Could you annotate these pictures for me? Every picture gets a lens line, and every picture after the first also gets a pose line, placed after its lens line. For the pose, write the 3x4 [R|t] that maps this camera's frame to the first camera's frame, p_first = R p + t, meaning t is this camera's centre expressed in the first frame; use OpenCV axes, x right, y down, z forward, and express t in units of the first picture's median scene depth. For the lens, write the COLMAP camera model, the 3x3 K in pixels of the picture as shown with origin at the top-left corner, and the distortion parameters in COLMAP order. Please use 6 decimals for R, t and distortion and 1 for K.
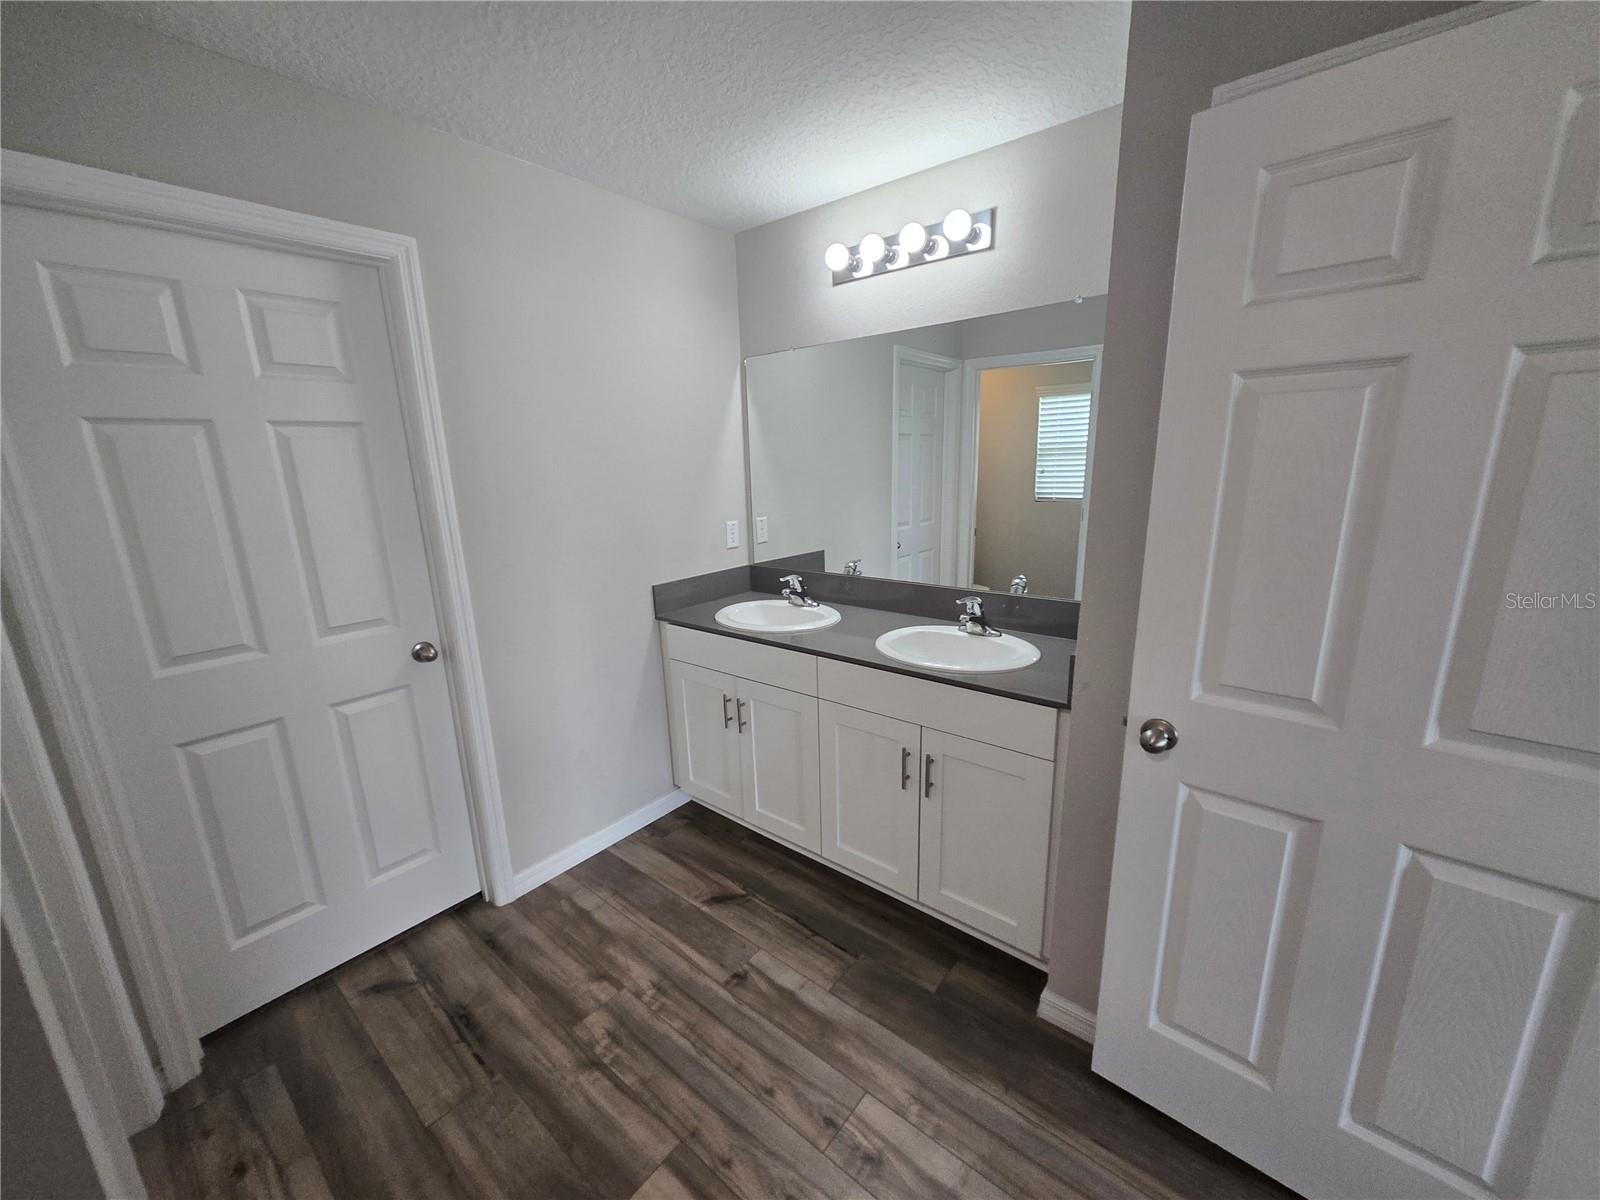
lens RADIAL K [[626.2, 0, 794.2], [0, 626.2, 602.2], [0, 0, 1]] dist [0.004249, -0.001651]
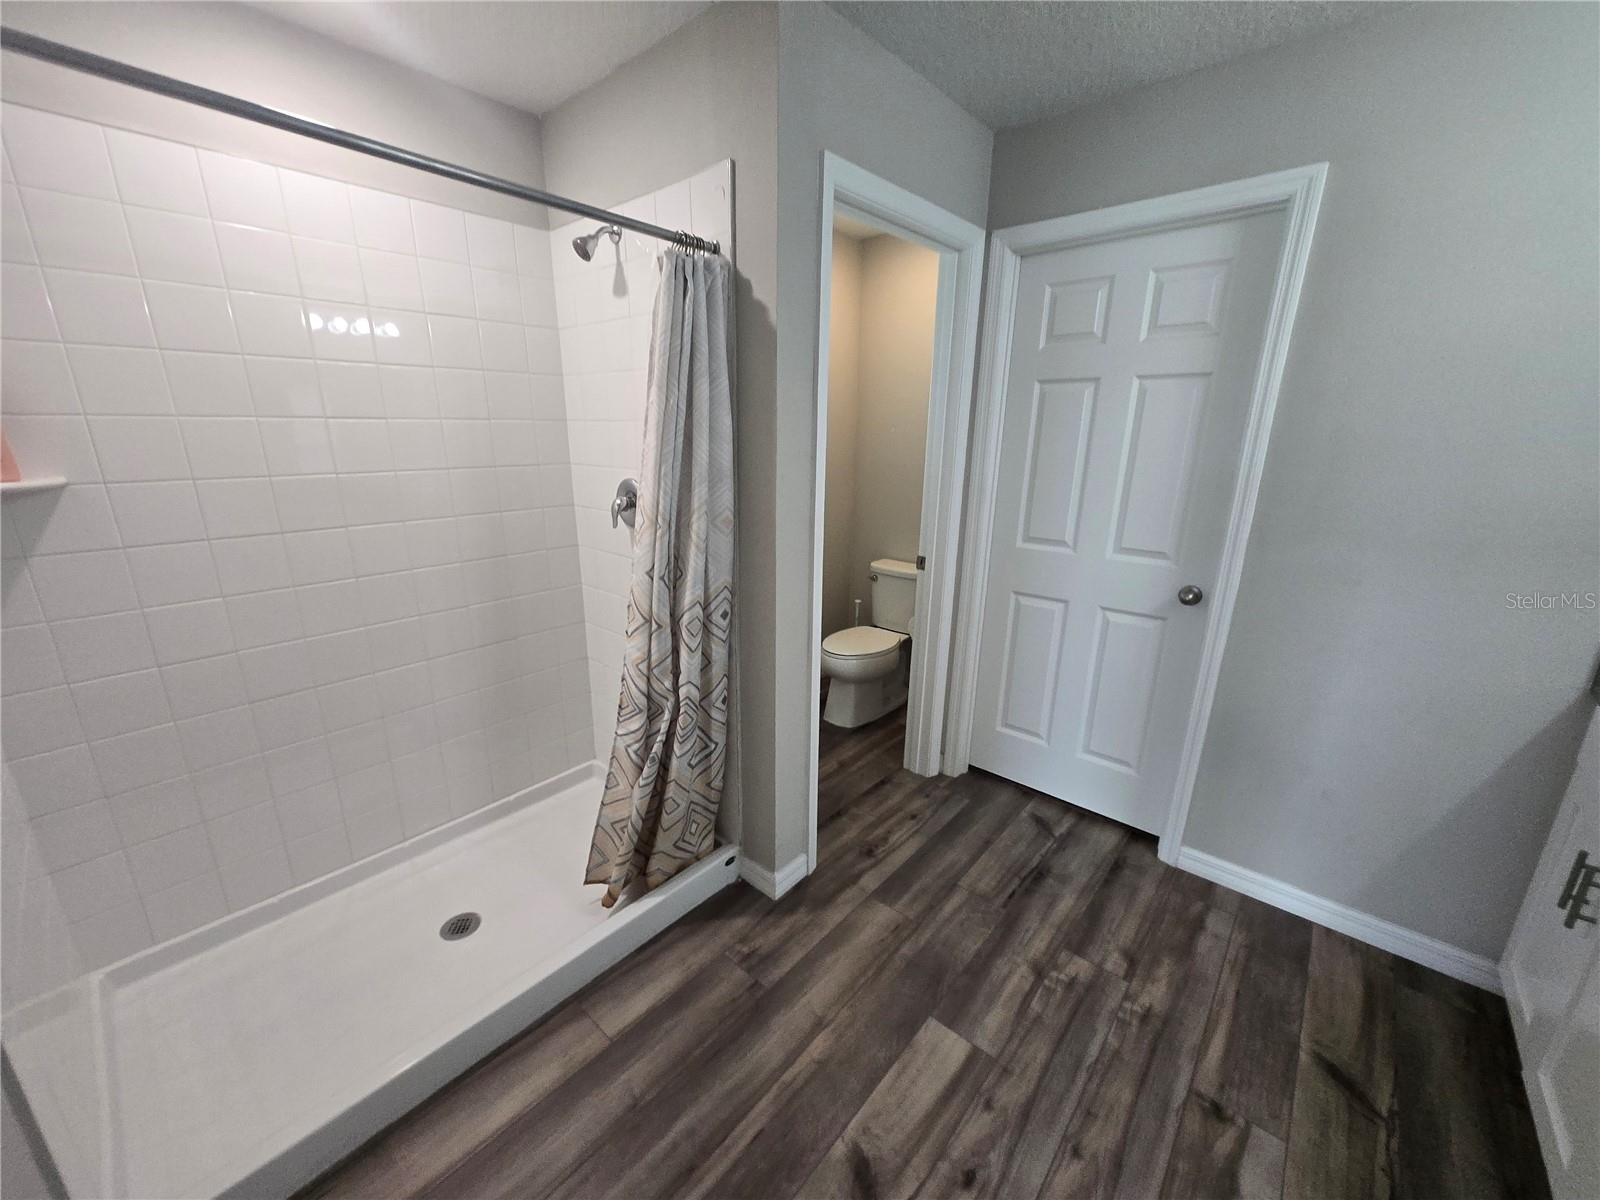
lens RADIAL K [[626.2, 0, 789.8], [0, 626.2, 607.4], [0, 0, 1]] dist [0.004249, -0.001651]
pose [[-0.030234, 0.299233, -0.953701, 0.510025], [-0.240941, 0.923820, 0.297496, -0.063437], [0.970069, 0.238780, 0.044167, 0.362562]]
